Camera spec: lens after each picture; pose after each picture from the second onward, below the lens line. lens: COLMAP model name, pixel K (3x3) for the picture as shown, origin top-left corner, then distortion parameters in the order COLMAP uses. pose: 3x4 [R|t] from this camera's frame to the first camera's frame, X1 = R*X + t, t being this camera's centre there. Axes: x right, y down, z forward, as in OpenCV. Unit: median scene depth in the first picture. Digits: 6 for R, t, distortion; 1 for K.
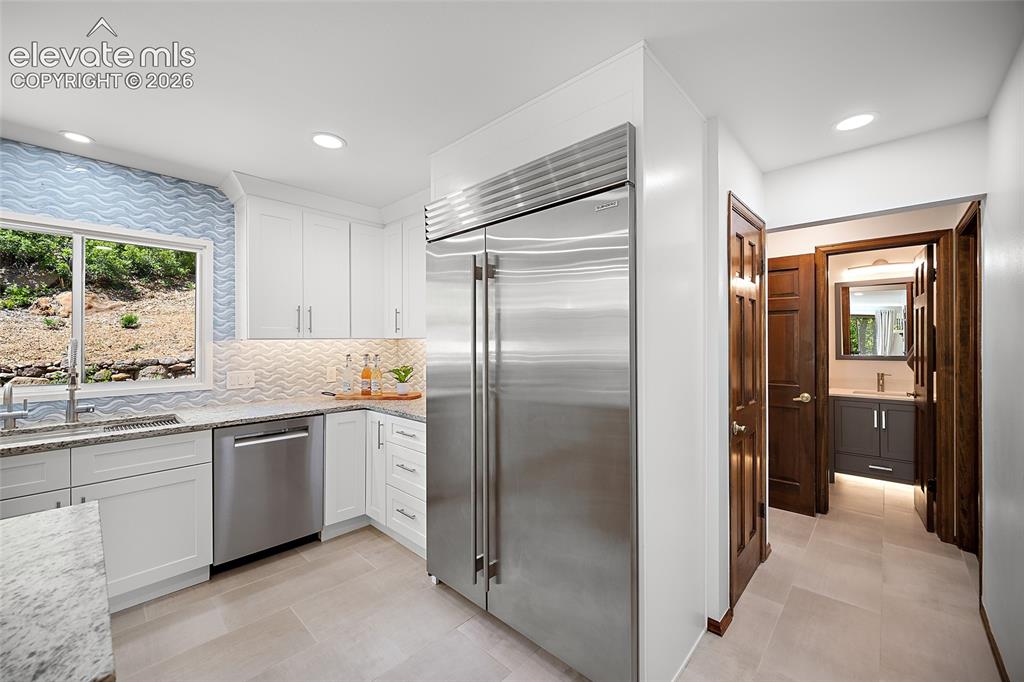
lens RADIAL K [[402.5, 0, 512.0], [0, 402.5, 340.2], [0, 0, 1]] dist [-0.001217, 0.000180]
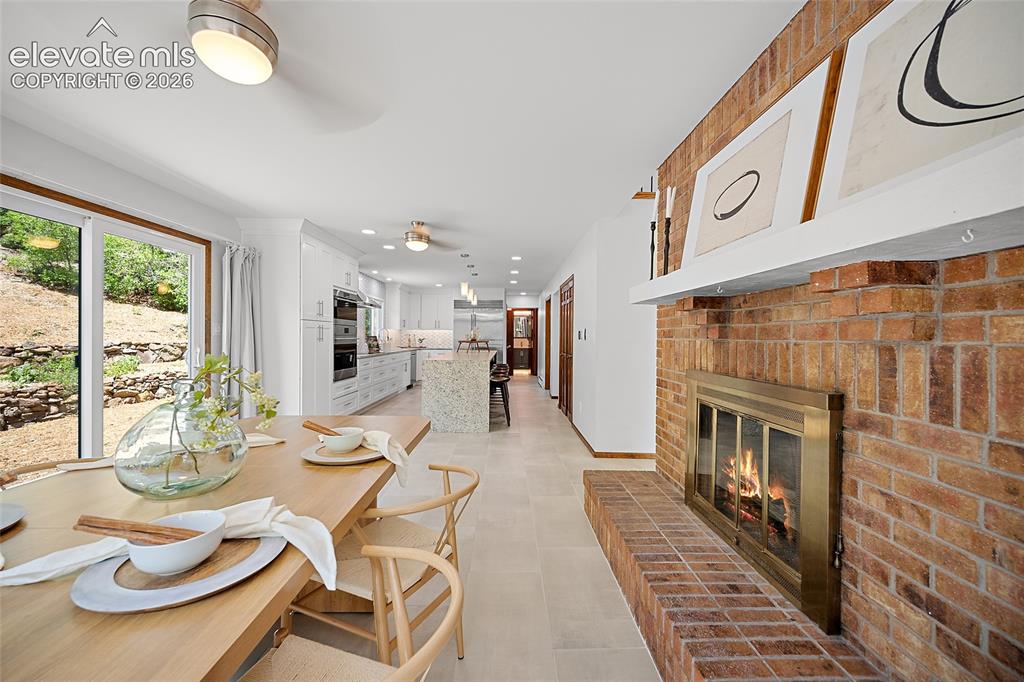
lens RADIAL K [[402.5, 0, 512.0], [0, 402.5, 340.2], [0, 0, 1]] dist [-0.001217, 0.000180]
pose [[0.722543, -0.000605, 0.691326, -2.225398], [-0.007728, 0.999930, 0.008952, 0.052276], [-0.691283, -0.011811, 0.722488, -2.093415]]
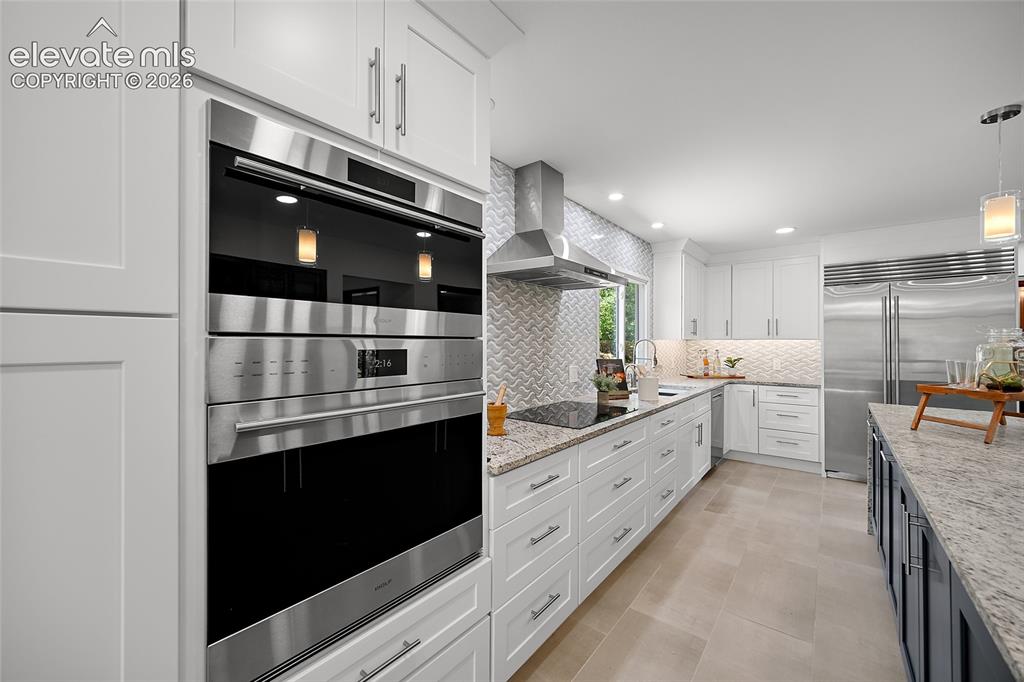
lens RADIAL K [[402.5, 0, 512.0], [0, 402.5, 340.2], [0, 0, 1]] dist [-0.001217, 0.000180]
pose [[0.996917, 0.003446, 0.078385, -1.373571], [-0.003145, 0.999987, -0.003959, 0.009166], [-0.078398, 0.003700, 0.996915, -0.528870]]
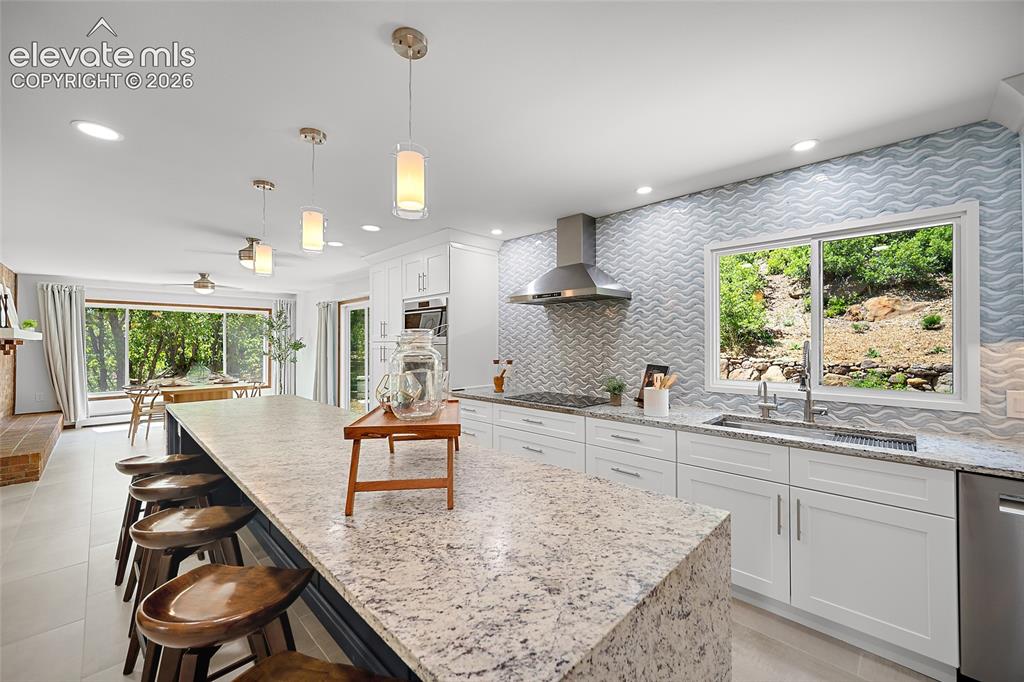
lens RADIAL K [[402.5, 0, 512.0], [0, 402.5, 340.2], [0, 0, 1]] dist [-0.001217, 0.000180]
pose [[-0.024637, -0.007239, -0.999670, -0.028331], [0.000776, 0.999973, -0.007261, 0.000472], [0.999696, -0.000955, -0.024631, 0.204549]]
